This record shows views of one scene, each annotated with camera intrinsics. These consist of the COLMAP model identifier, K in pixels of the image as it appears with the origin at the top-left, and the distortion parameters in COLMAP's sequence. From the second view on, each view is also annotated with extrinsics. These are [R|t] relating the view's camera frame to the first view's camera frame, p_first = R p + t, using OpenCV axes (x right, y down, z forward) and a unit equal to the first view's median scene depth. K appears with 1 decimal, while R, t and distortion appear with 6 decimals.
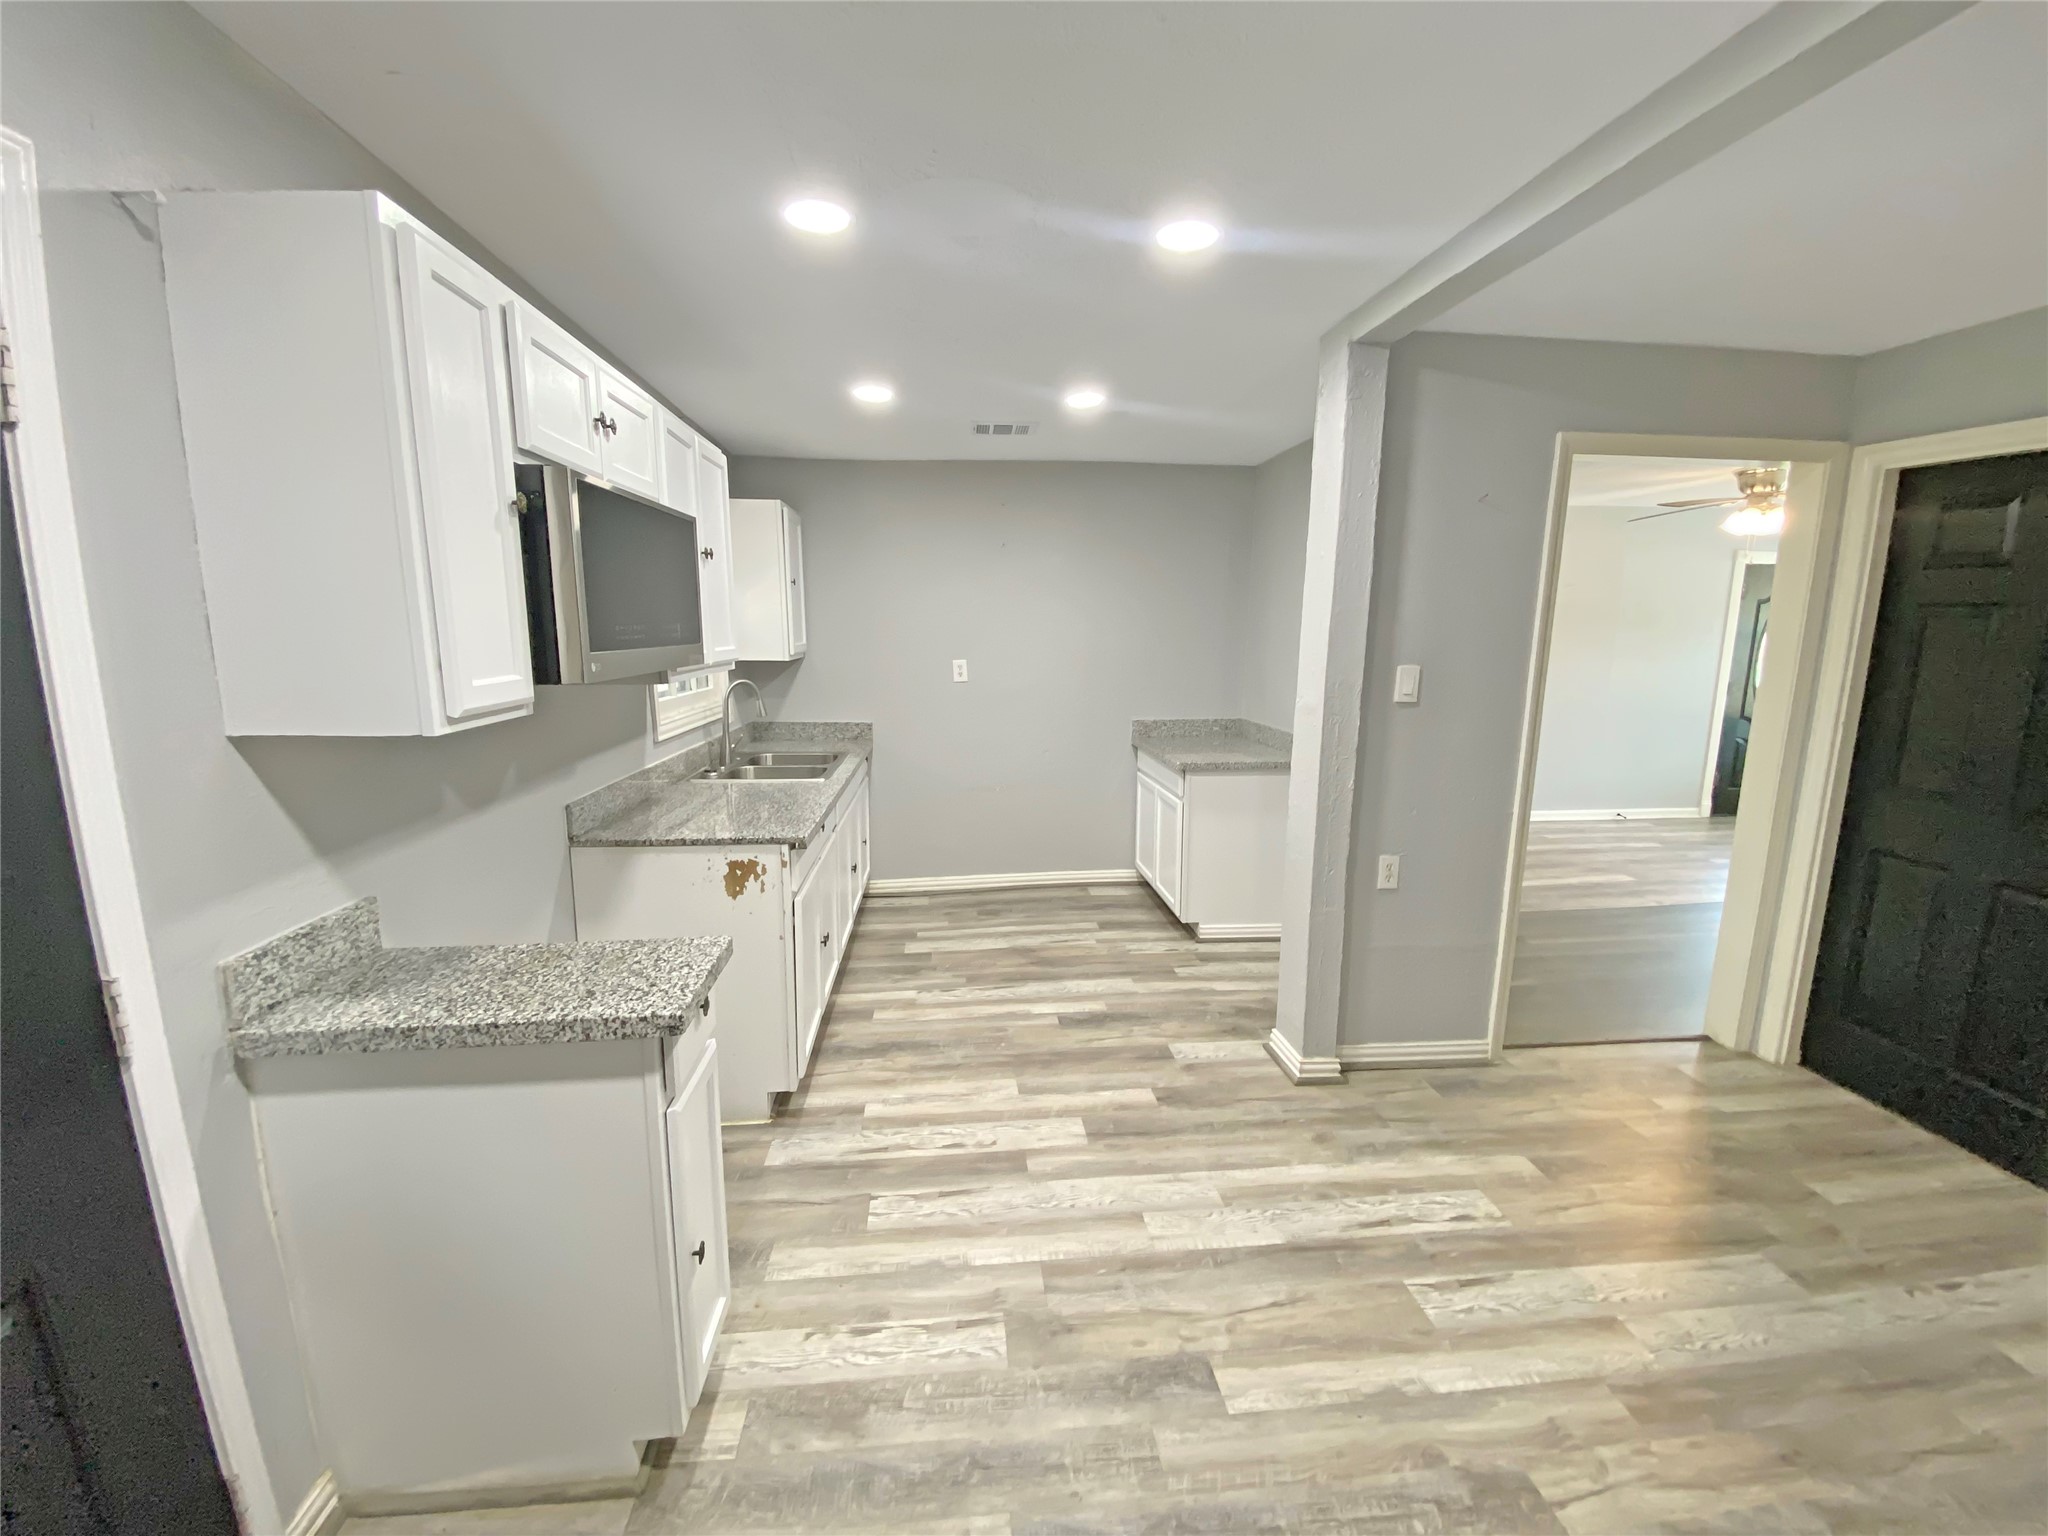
lens RADIAL K [[826.5, 0, 1036.2], [0, 826.5, 767.1], [0, 0, 1]] dist [0.001457, -0.010790]
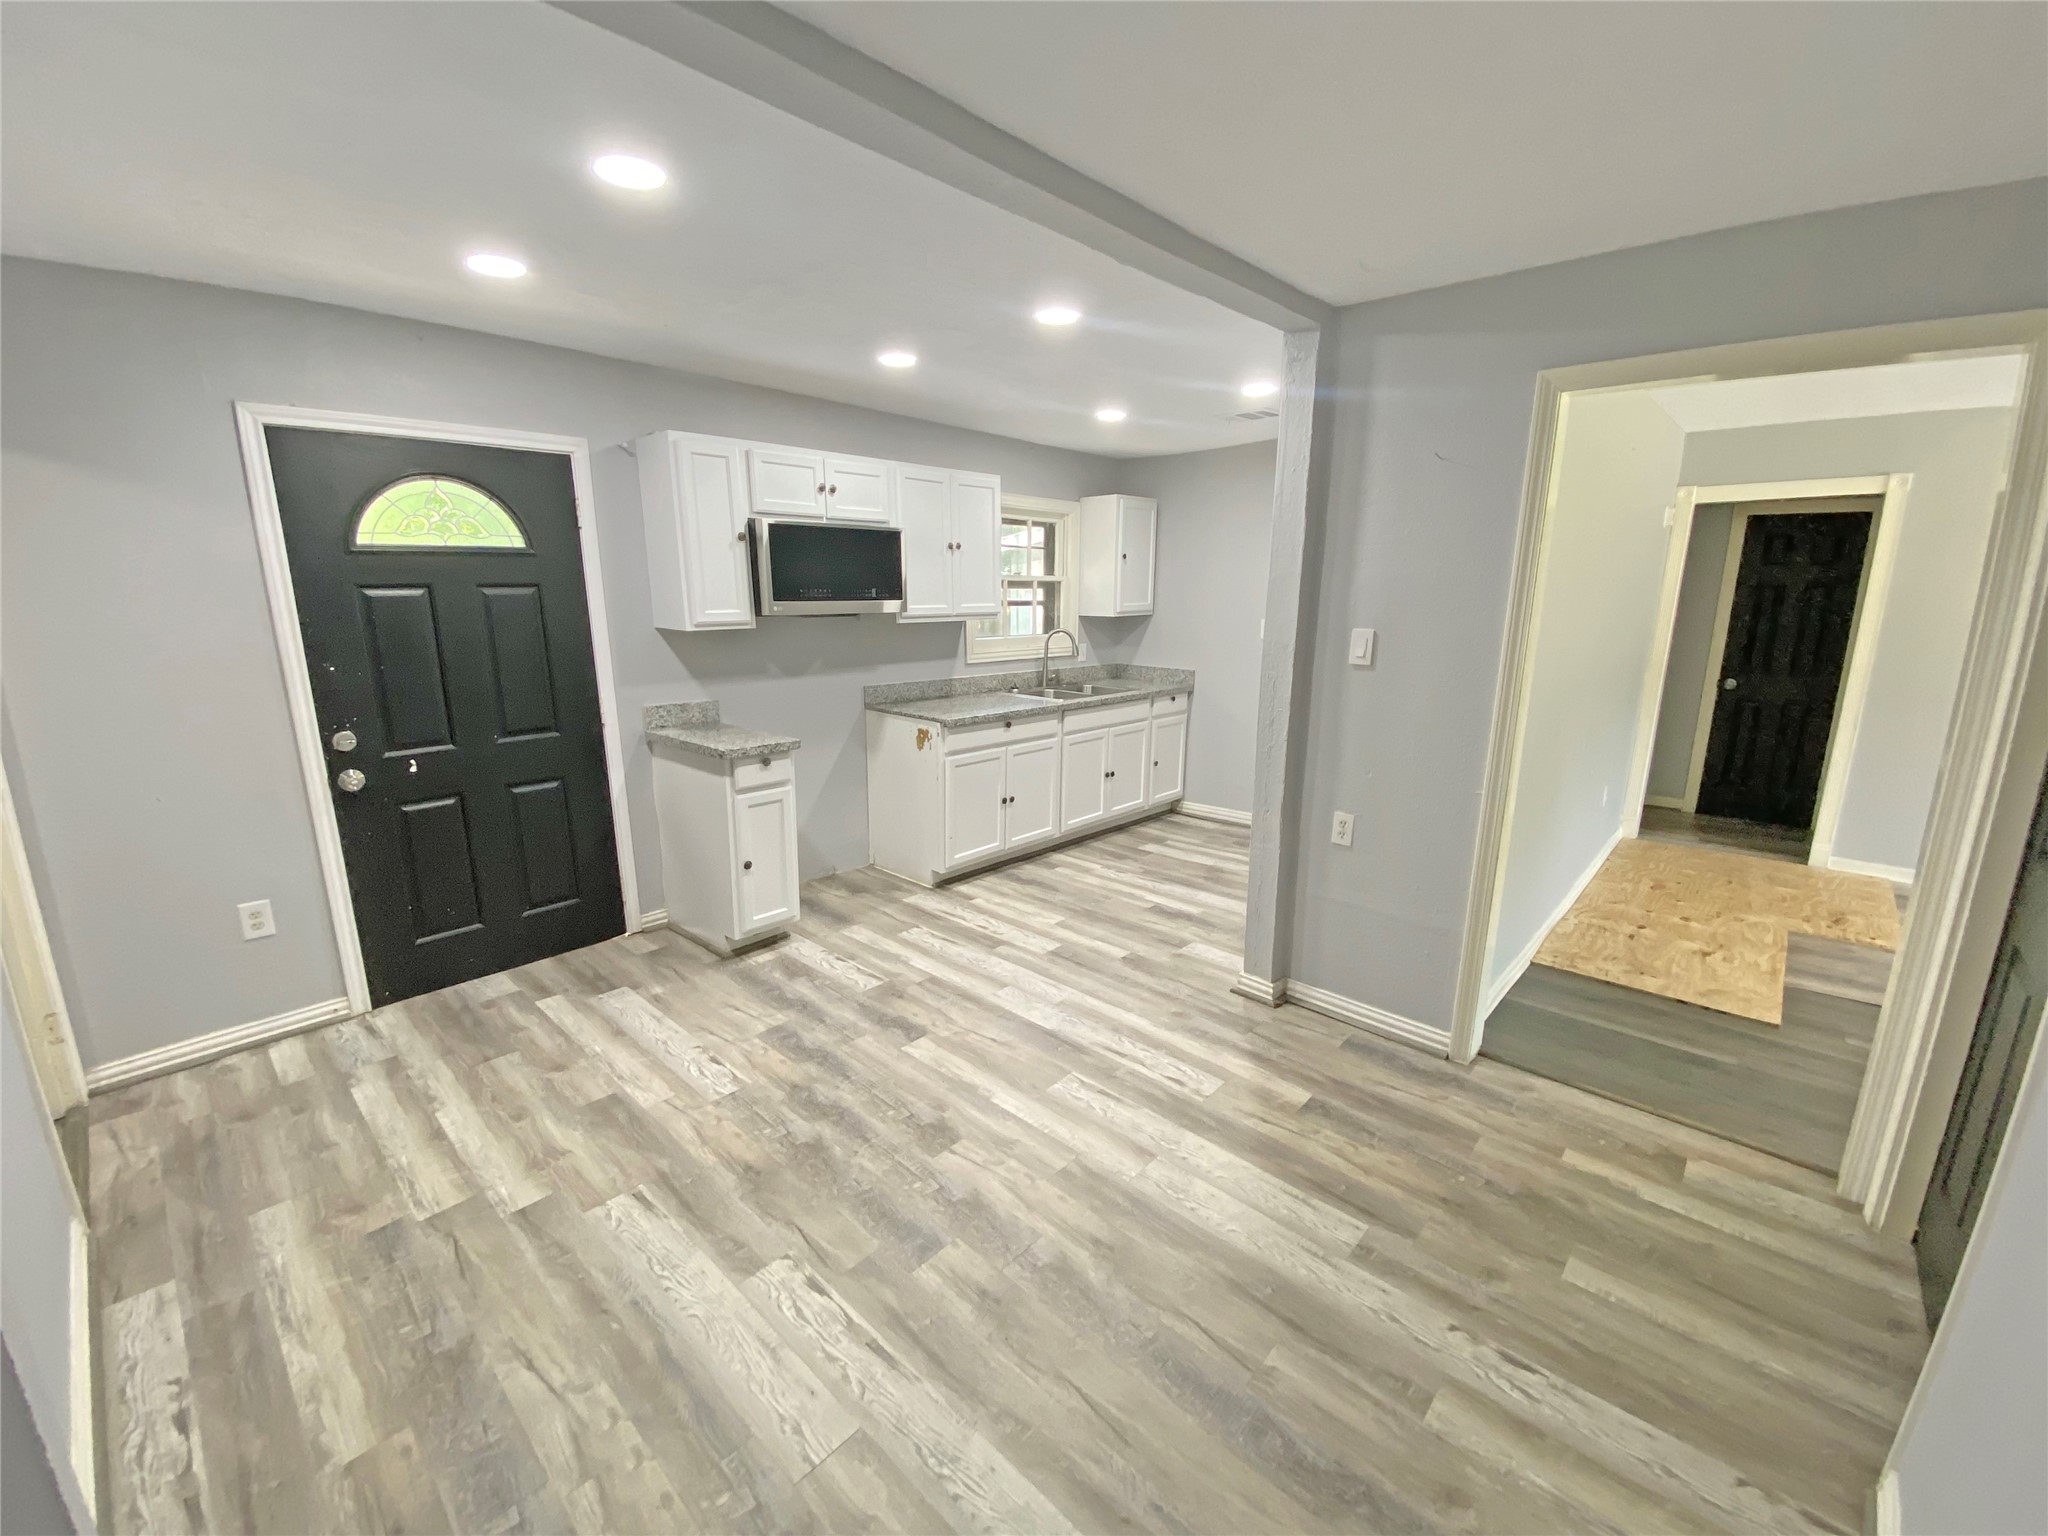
lens RADIAL K [[826.5, 0, 1031.5], [0, 826.5, 779.0], [0, 0, 1]] dist [0.001457, -0.010790]
pose [[0.665483, 0.163325, -0.728325, 1.051863], [-0.125241, 0.986366, 0.106755, 0.005222], [0.735831, 0.020173, 0.676865, 0.010674]]
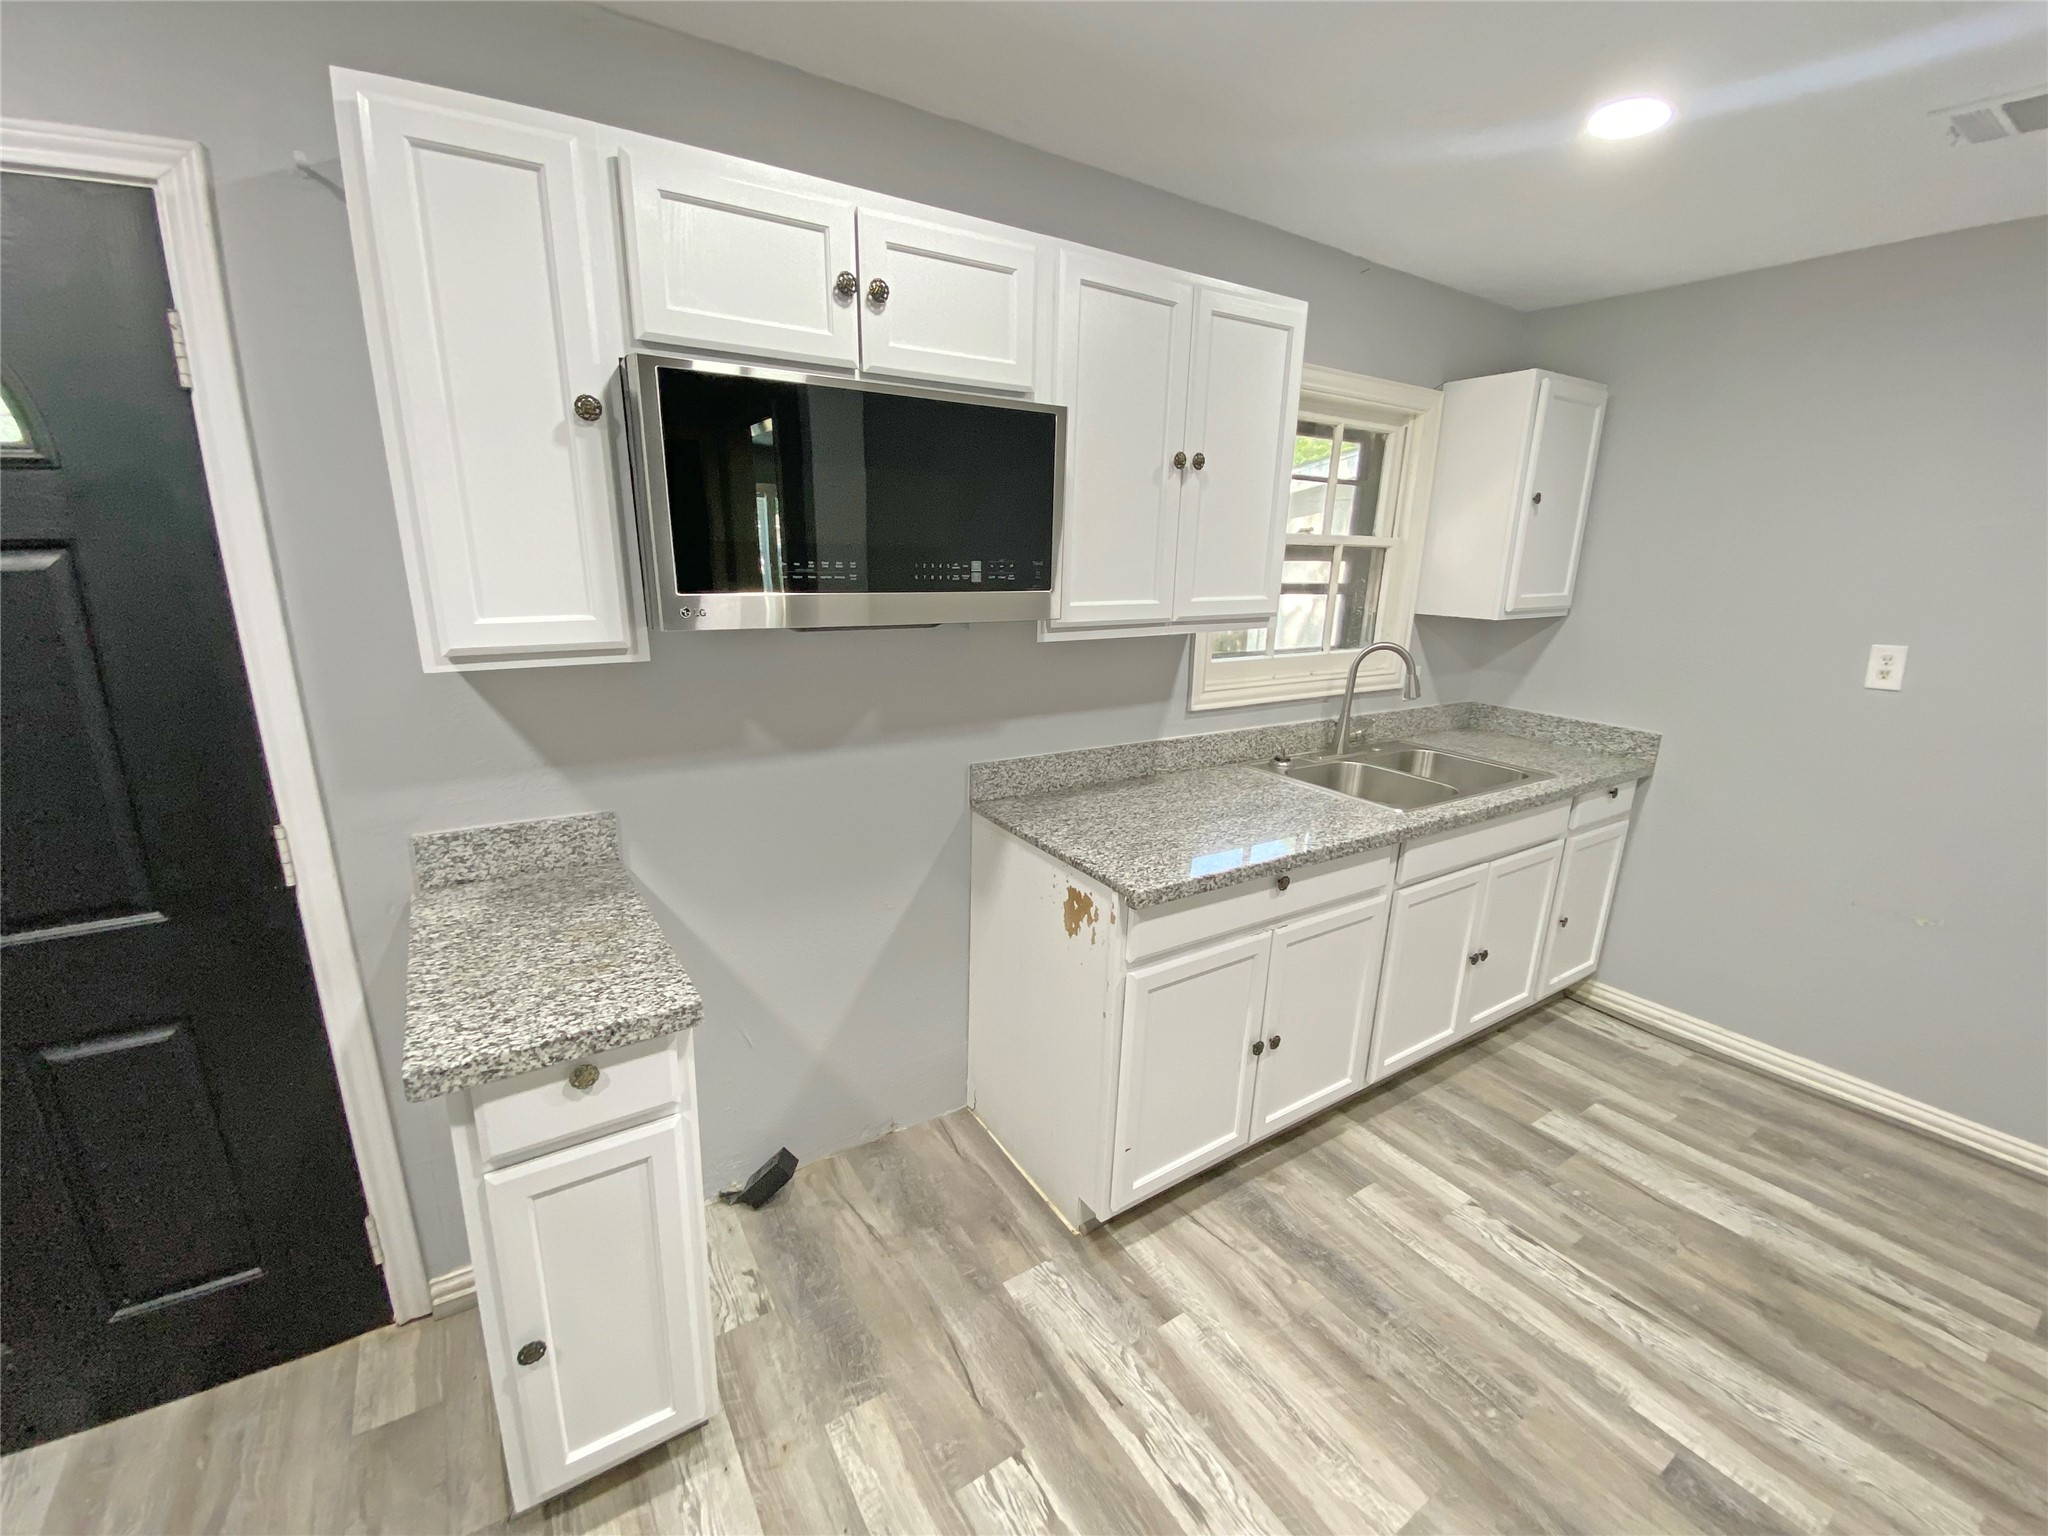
lens RADIAL K [[826.5, 0, 1006.6], [0, 826.5, 769.4], [0, 0, 1]] dist [0.001457, -0.010790]
pose [[0.438365, 0.225755, -0.869983, 0.219944], [-0.162899, 0.971867, 0.170112, -0.104535], [0.883912, 0.067148, 0.462808, 0.598328]]
